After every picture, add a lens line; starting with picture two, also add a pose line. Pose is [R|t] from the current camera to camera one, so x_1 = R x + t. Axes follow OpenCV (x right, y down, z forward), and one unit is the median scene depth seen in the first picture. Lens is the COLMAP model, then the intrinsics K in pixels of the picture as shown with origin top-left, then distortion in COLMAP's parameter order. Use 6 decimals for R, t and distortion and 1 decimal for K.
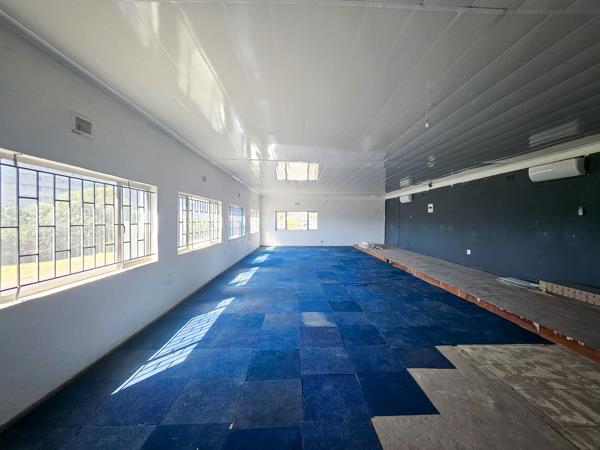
lens RADIAL K [[246.7, 0, 303.4], [0, 246.7, 222.0], [0, 0, 1]] dist [-0.008580, 0.000146]
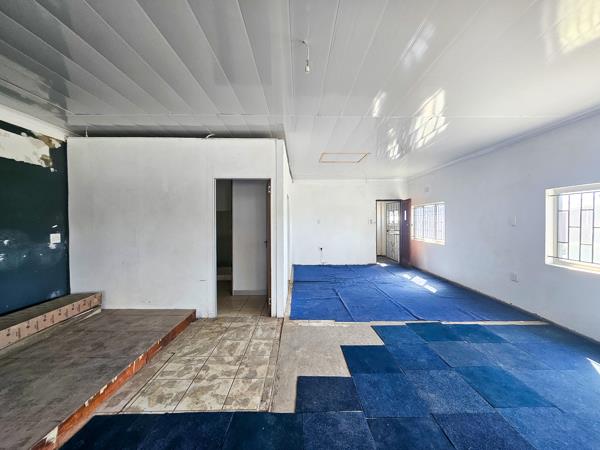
lens RADIAL K [[246.7, 0, 303.4], [0, 246.7, 222.0], [0, 0, 1]] dist [-0.008580, 0.000146]
pose [[-0.999900, -0.010055, 0.009963, 0.301302], [-0.009851, 0.999746, 0.020273, -0.010273], [-0.010165, 0.020173, -0.999745, 0.976536]]
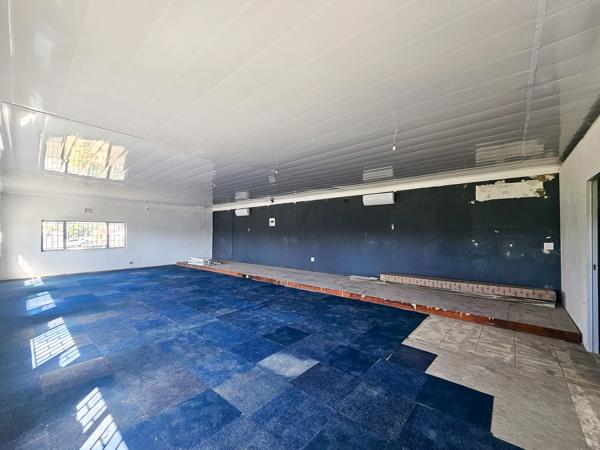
lens RADIAL K [[243.0, 0, 305.1], [0, 243.0, 228.1], [0, 0, 1]] dist [-0.006014, 0.000069]
pose [[0.670835, 0.006957, 0.741574, -0.356602], [0.014136, 0.999654, -0.022165, -0.006674], [-0.741472, 0.025353, 0.670505, 0.335206]]
